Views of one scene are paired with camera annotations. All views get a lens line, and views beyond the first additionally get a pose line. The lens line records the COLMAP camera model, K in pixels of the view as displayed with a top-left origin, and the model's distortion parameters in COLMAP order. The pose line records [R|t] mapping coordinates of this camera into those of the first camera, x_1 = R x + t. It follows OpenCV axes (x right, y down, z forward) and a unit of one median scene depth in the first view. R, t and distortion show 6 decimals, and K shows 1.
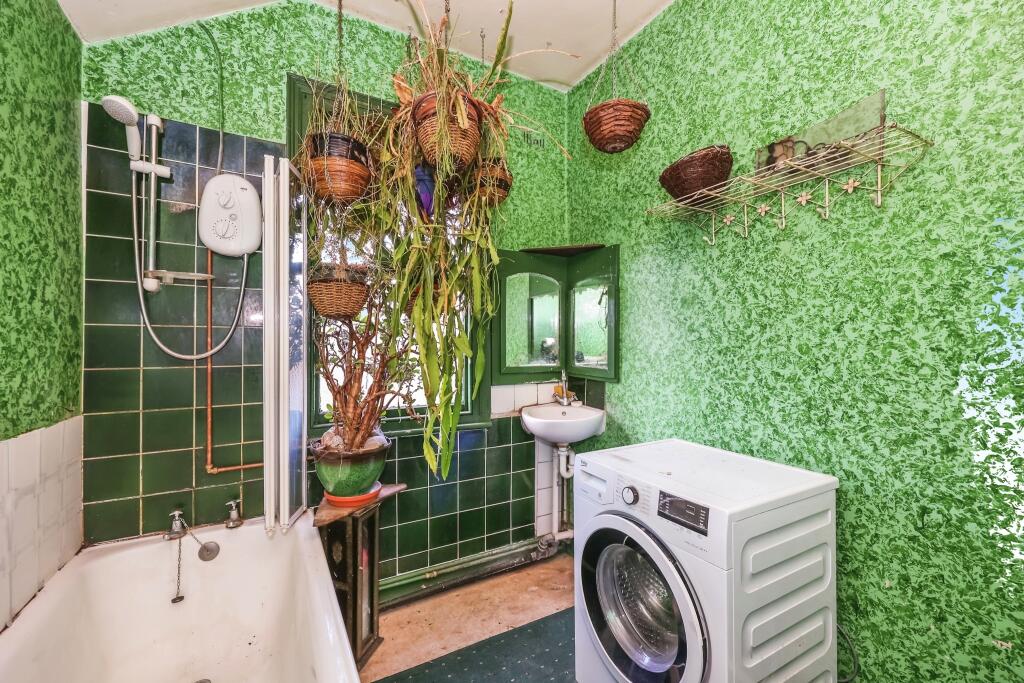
lens RADIAL K [[414.2, 0, 512.0], [0, 414.2, 341.5], [0, 0, 1]] dist [-0.000015, -0.000004]
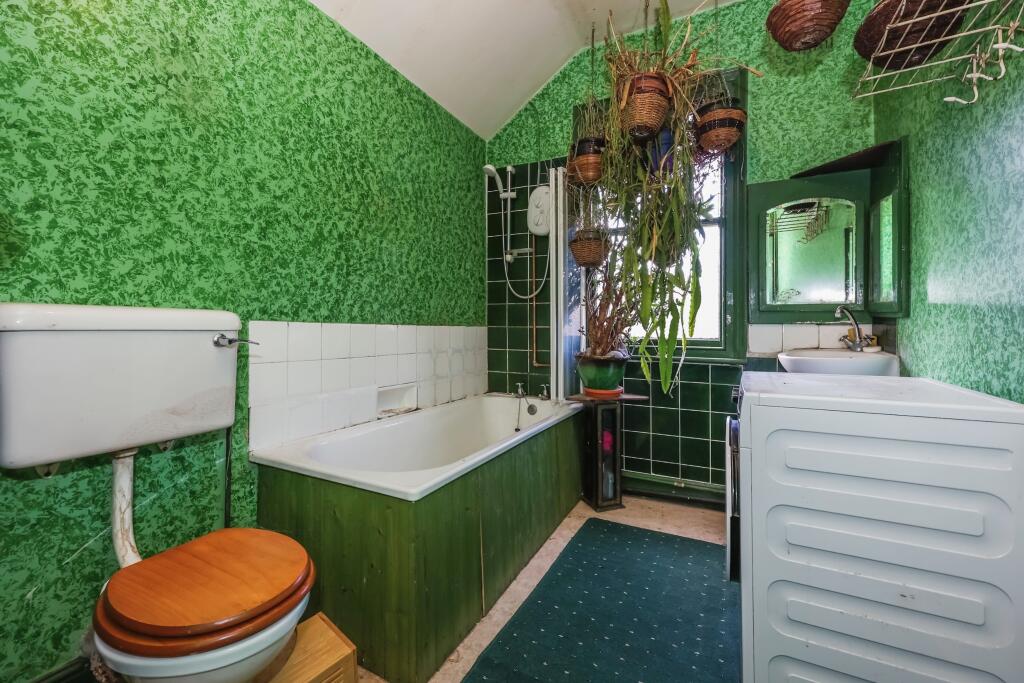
lens RADIAL K [[428.2, 0, 511.3], [0, 428.2, 327.6], [0, 0, 1]] dist [-0.000922, -0.000119]
pose [[0.560080, 0.005605, -0.828419, 0.692451], [0.006393, 0.999918, 0.011088, 0.145659], [0.828414, -0.011507, 0.559999, -0.064192]]
